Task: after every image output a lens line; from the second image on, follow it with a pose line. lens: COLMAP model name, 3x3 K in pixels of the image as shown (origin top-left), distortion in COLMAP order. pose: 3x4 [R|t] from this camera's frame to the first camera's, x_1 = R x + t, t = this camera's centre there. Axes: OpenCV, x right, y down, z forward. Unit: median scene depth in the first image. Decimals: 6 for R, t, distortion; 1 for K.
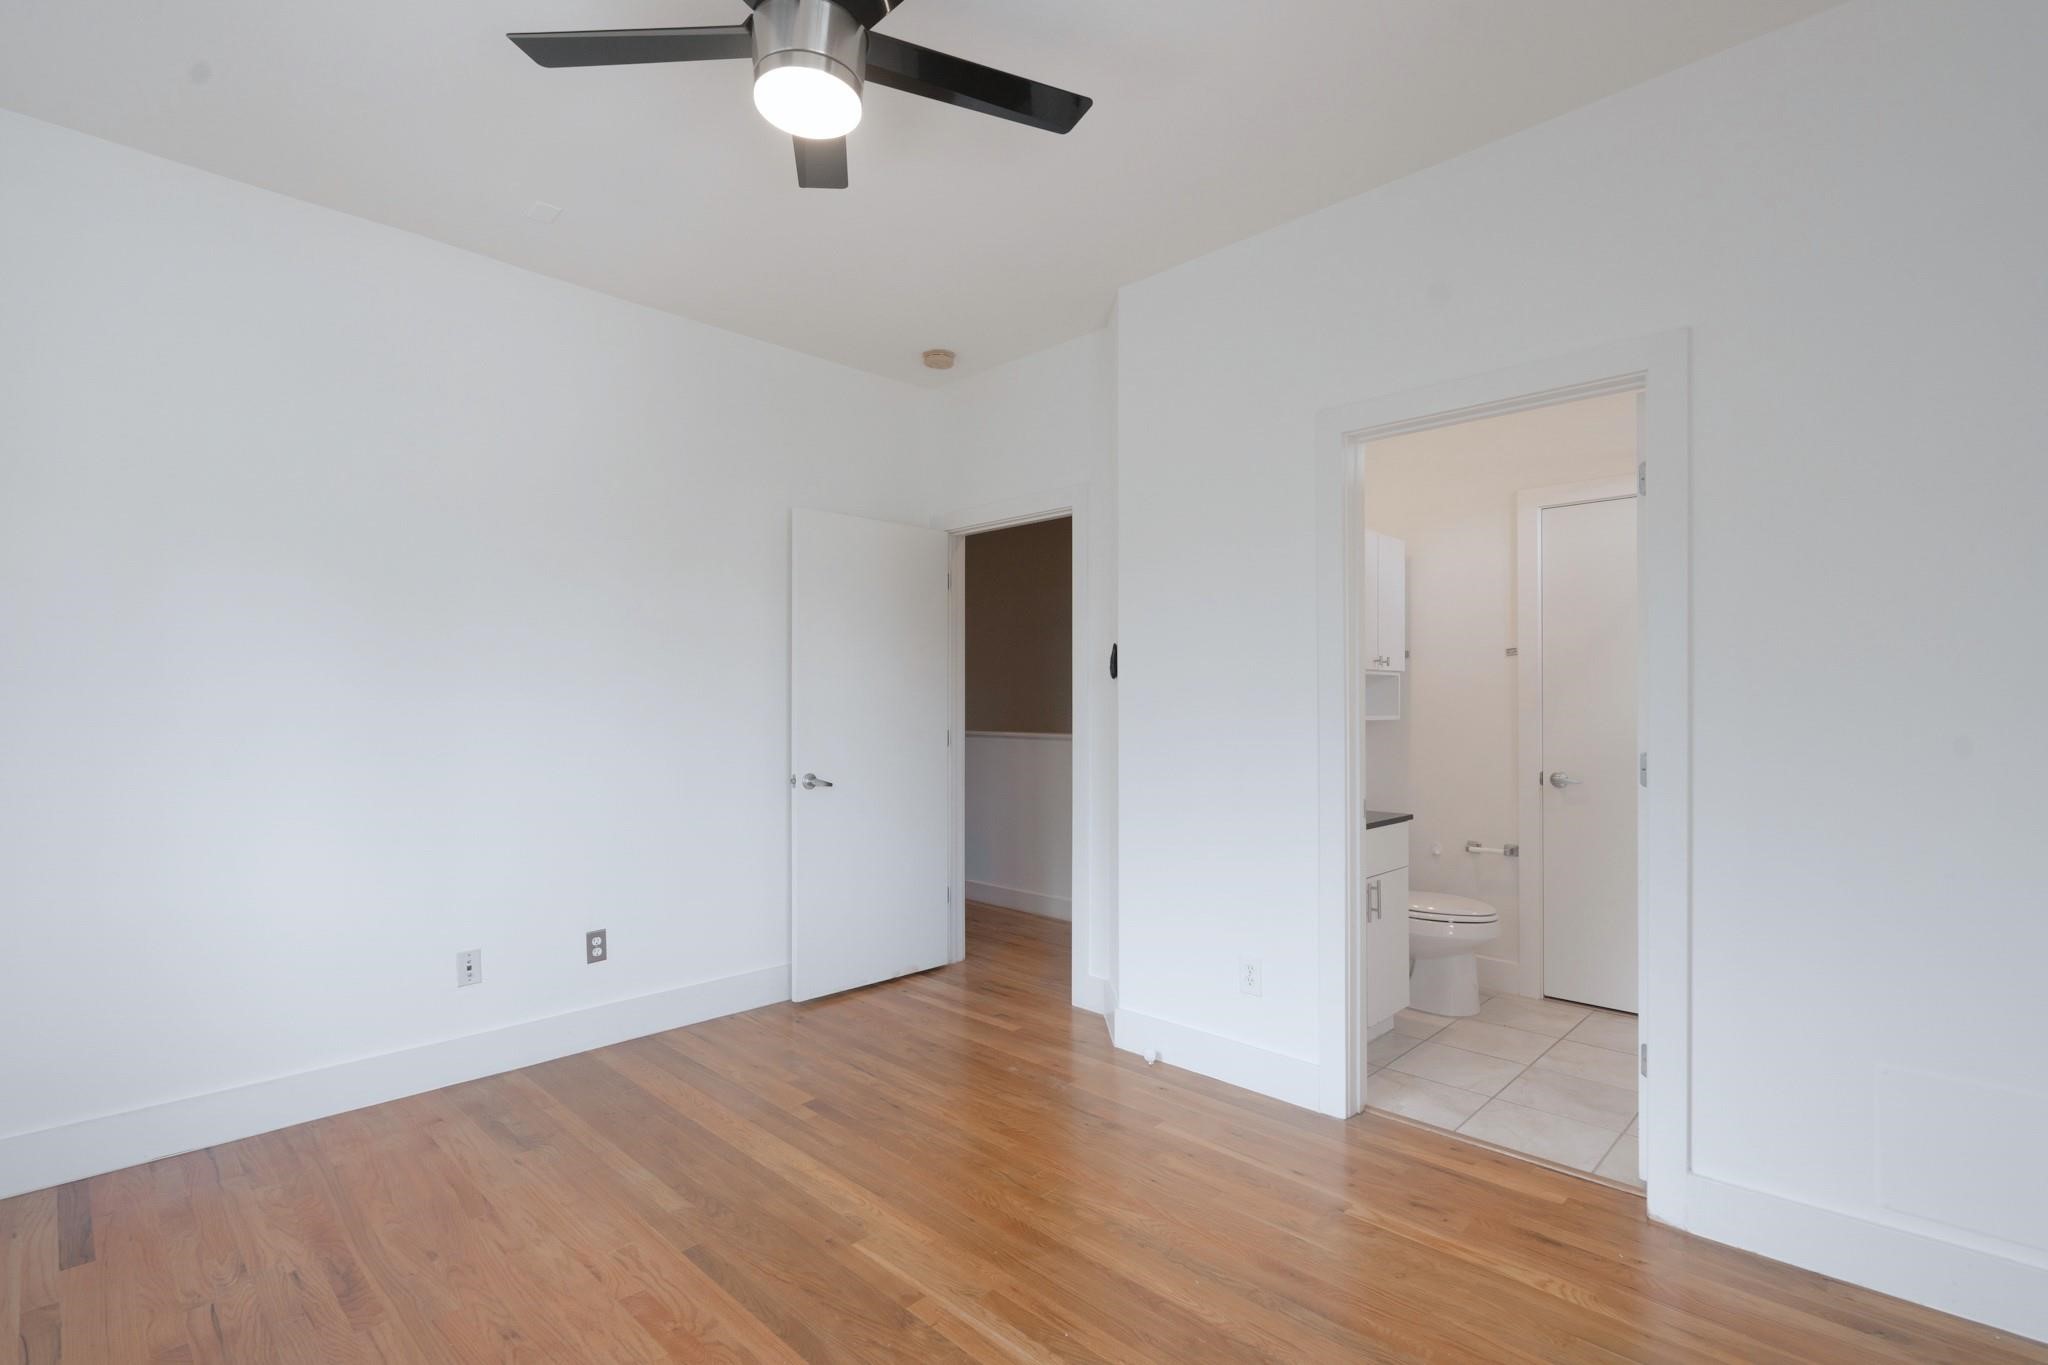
lens RADIAL K [[951.8, 0, 1027.2], [0, 951.8, 692.7], [0, 0, 1]] dist [-0.002880, -0.000056]
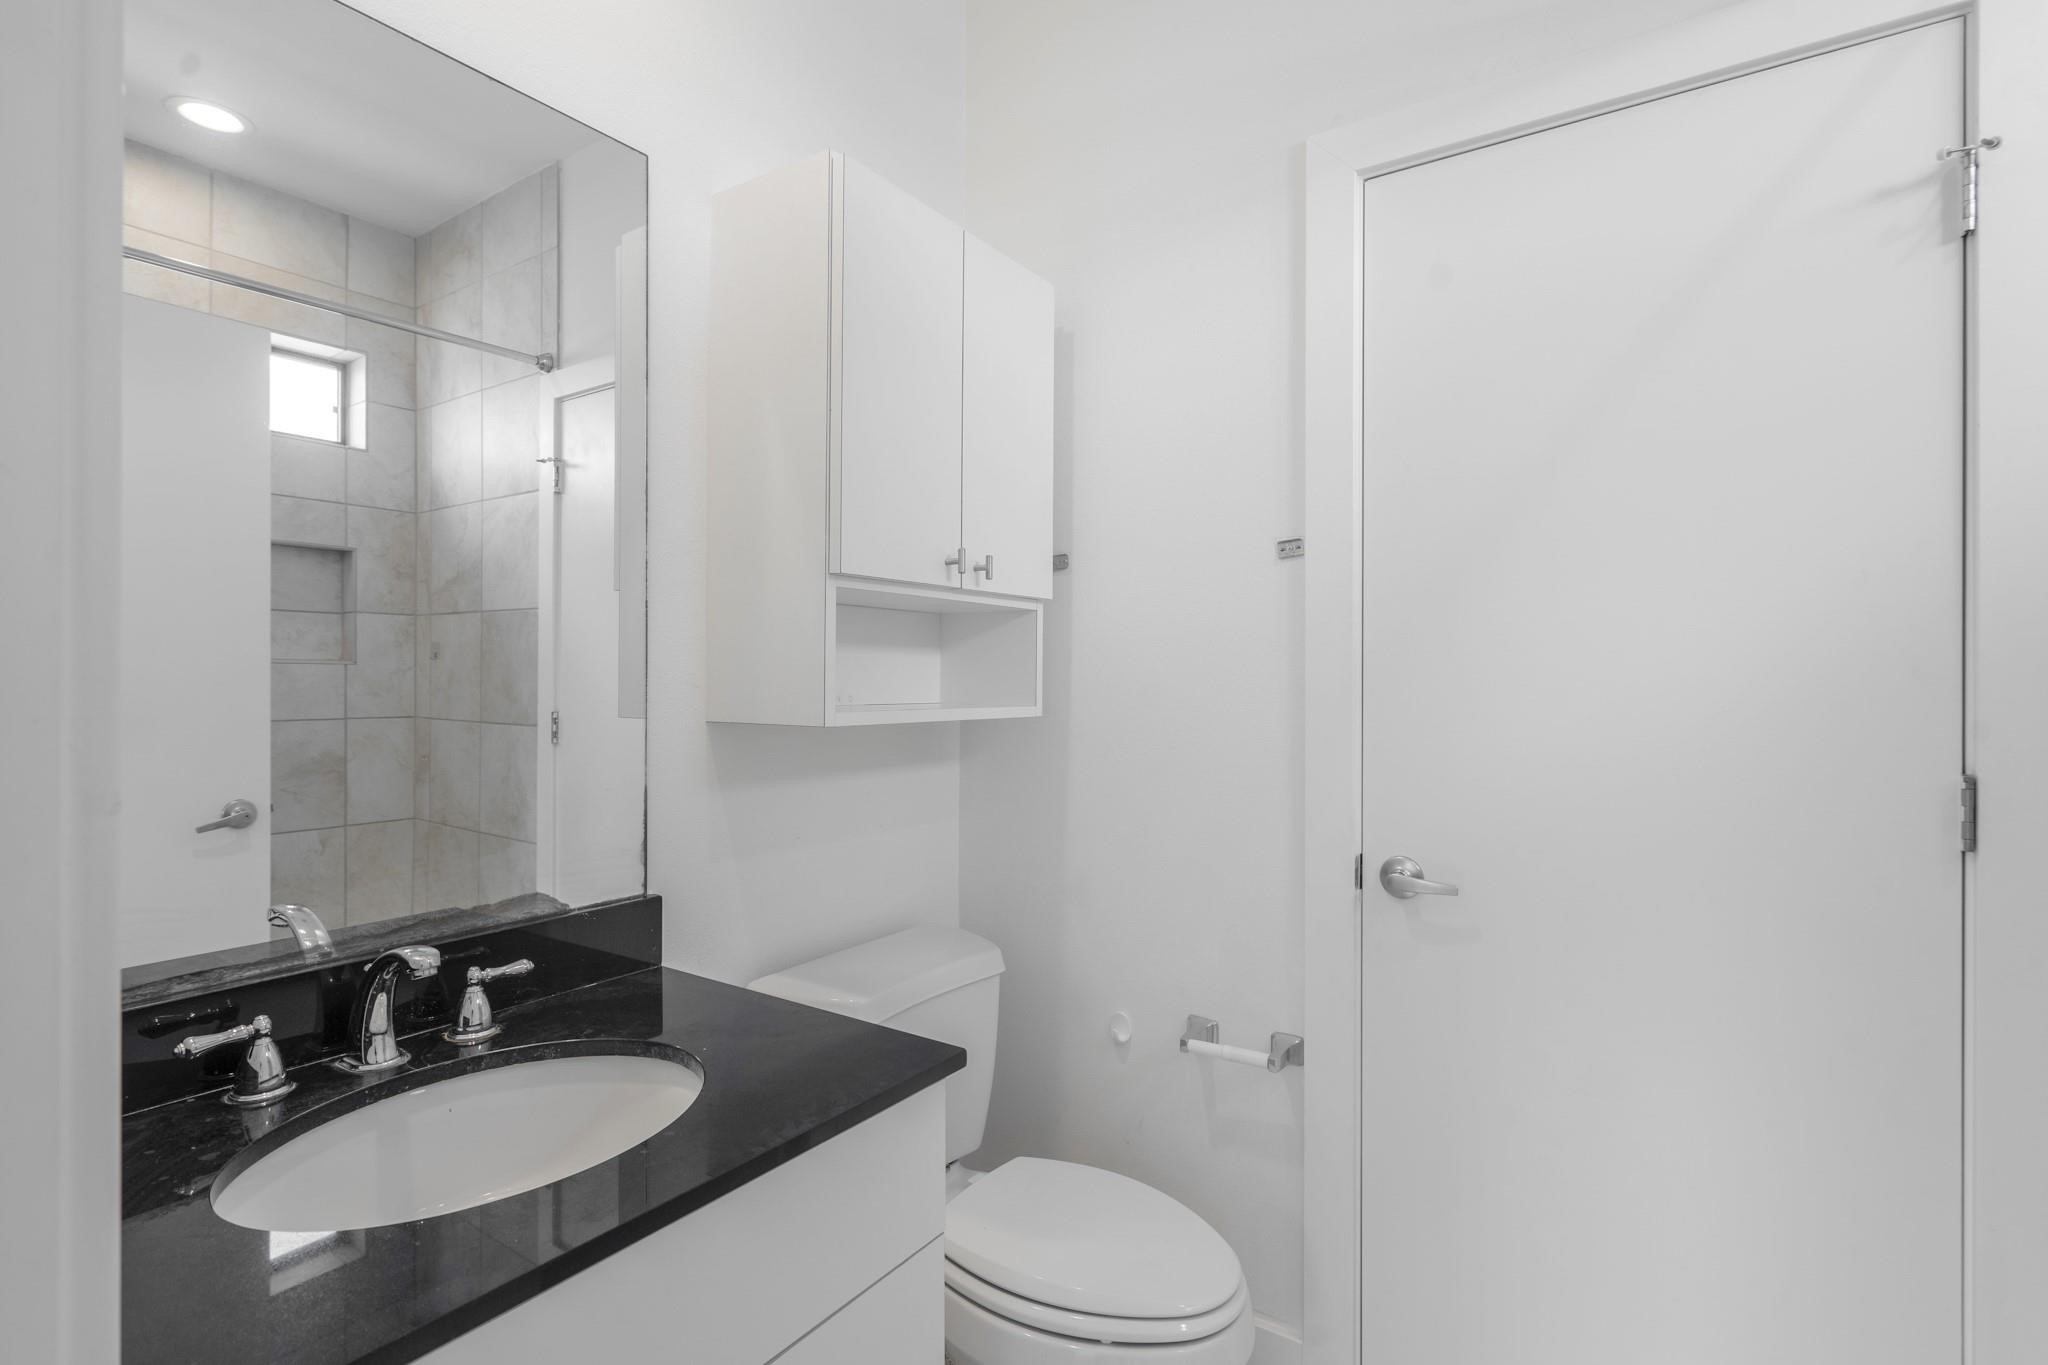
lens RADIAL K [[951.8, 0, 1022.0], [0, 951.8, 673.6], [0, 0, 1]] dist [-0.002880, -0.000056]
pose [[0.982595, 0.001141, 0.185759, 0.326978], [-0.002605, 0.999967, 0.007636, 0.006573], [-0.185744, -0.007987, 0.982566, 0.632401]]
